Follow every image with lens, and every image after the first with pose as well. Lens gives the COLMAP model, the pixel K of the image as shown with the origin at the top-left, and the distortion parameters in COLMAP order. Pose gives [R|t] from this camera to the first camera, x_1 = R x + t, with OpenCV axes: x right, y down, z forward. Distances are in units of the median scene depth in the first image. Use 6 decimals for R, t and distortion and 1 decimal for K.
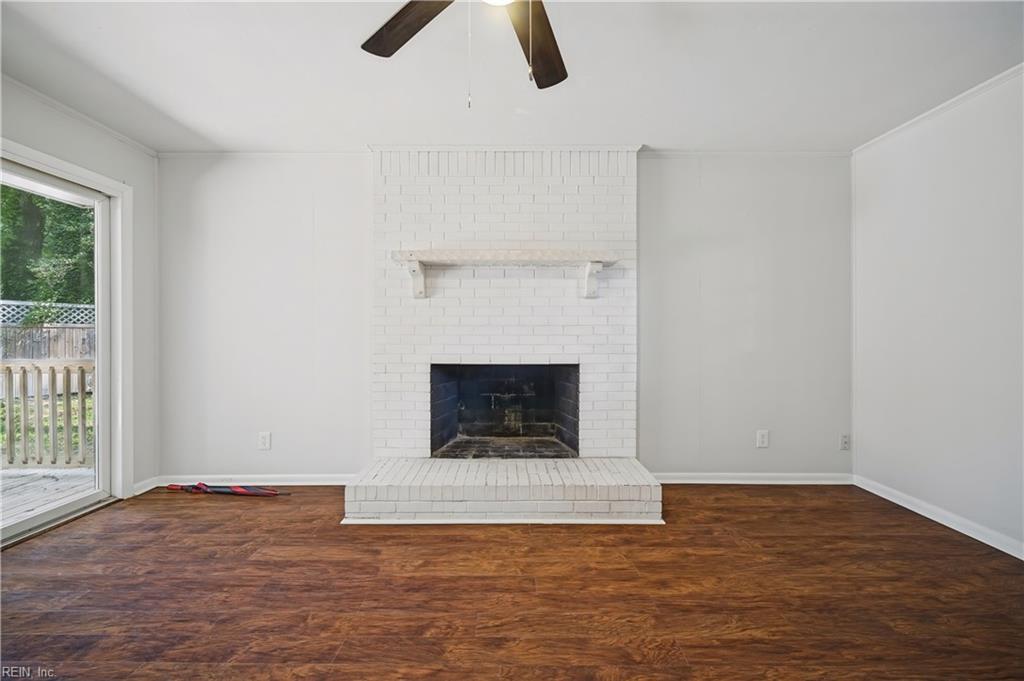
lens RADIAL K [[408.5, 0, 511.0], [0, 408.5, 339.3], [0, 0, 1]] dist [-0.002699, 0.000084]
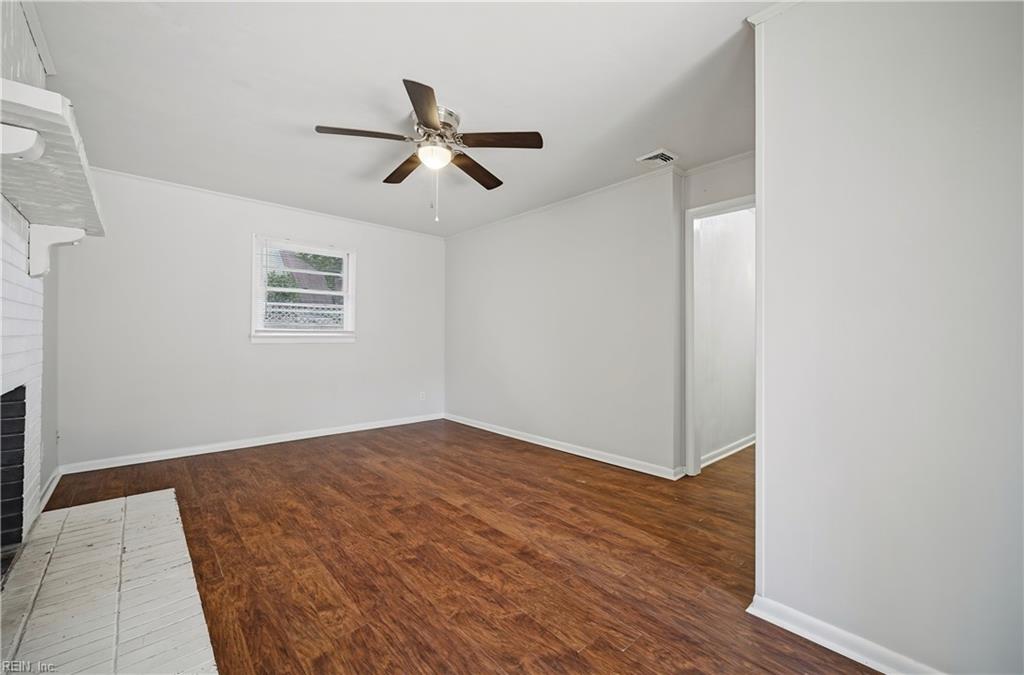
lens RADIAL K [[408.5, 0, 511.6], [0, 408.5, 332.7], [0, 0, 1]] dist [-0.002699, 0.000084]
pose [[-0.676722, -0.001932, 0.736236, -1.252561], [0.007595, 0.999925, 0.009605, -0.026447], [-0.736199, 0.012091, -0.676657, 1.470076]]
